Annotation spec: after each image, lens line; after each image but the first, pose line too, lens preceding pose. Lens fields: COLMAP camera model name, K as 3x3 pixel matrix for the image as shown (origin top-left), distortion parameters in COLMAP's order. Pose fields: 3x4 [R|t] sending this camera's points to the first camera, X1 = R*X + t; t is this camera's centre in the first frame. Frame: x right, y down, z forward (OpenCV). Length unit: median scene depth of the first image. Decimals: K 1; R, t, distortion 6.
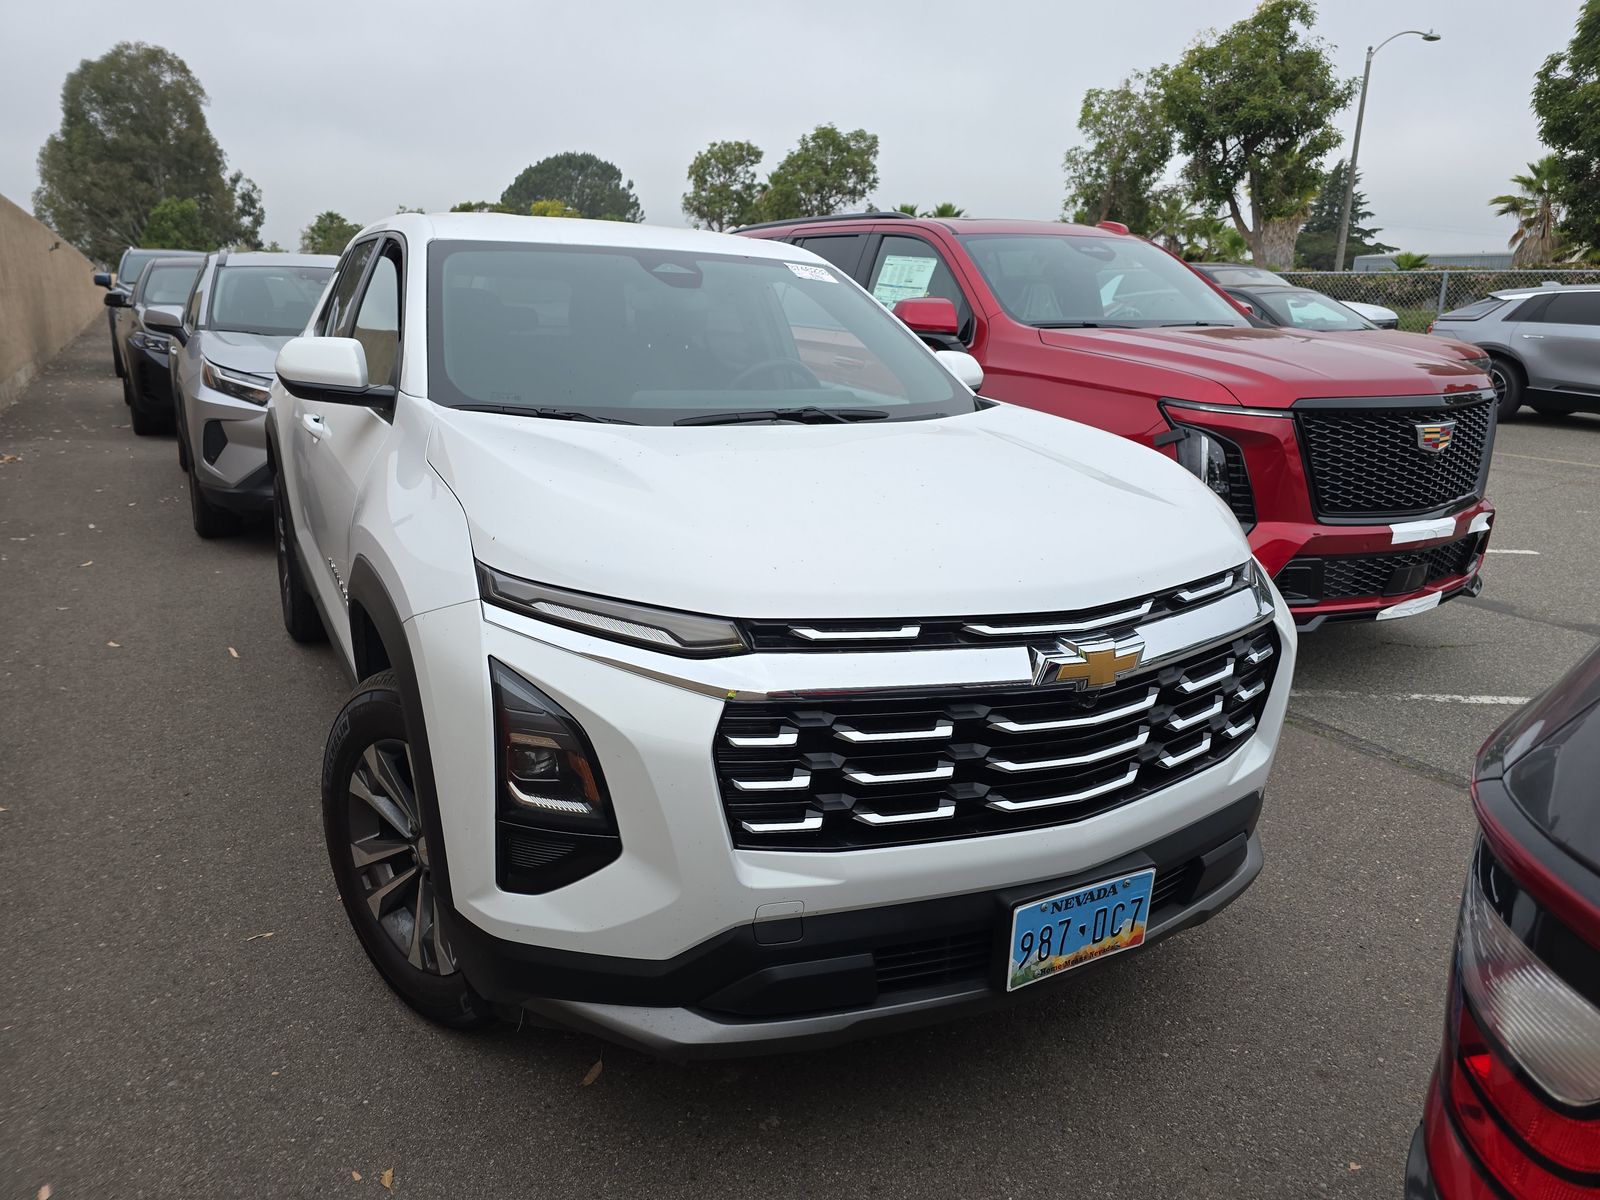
lens RADIAL K [[1075.8, 0, 810.0], [0, 1075.8, 596.7], [0, 0, 1]] dist [0.048564, -0.046615]
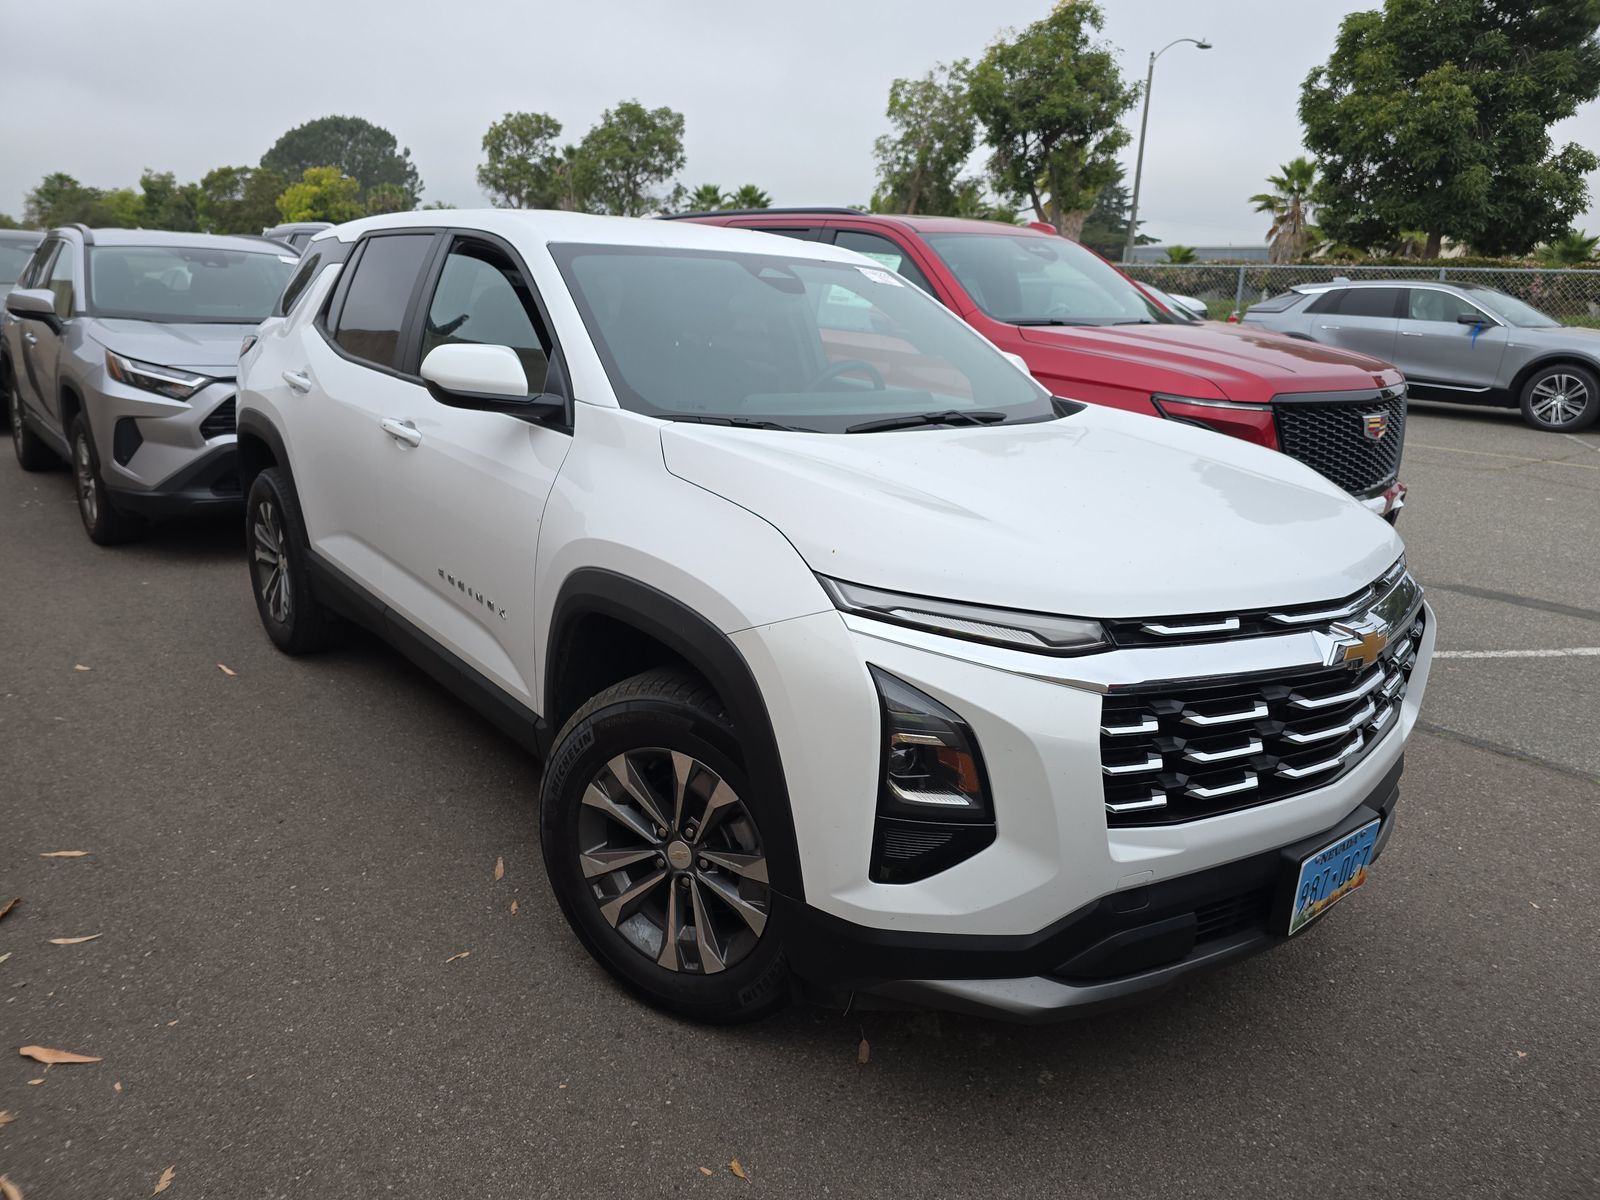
lens RADIAL K [[1075.8, 0, 804.6], [0, 1075.8, 596.9], [0, 0, 1]] dist [0.048564, -0.046615]
pose [[0.982976, -0.038800, 0.179588, -0.222371], [0.035600, 0.999145, 0.021011, -0.014125], [-0.180250, -0.014260, 0.983517, -0.010746]]
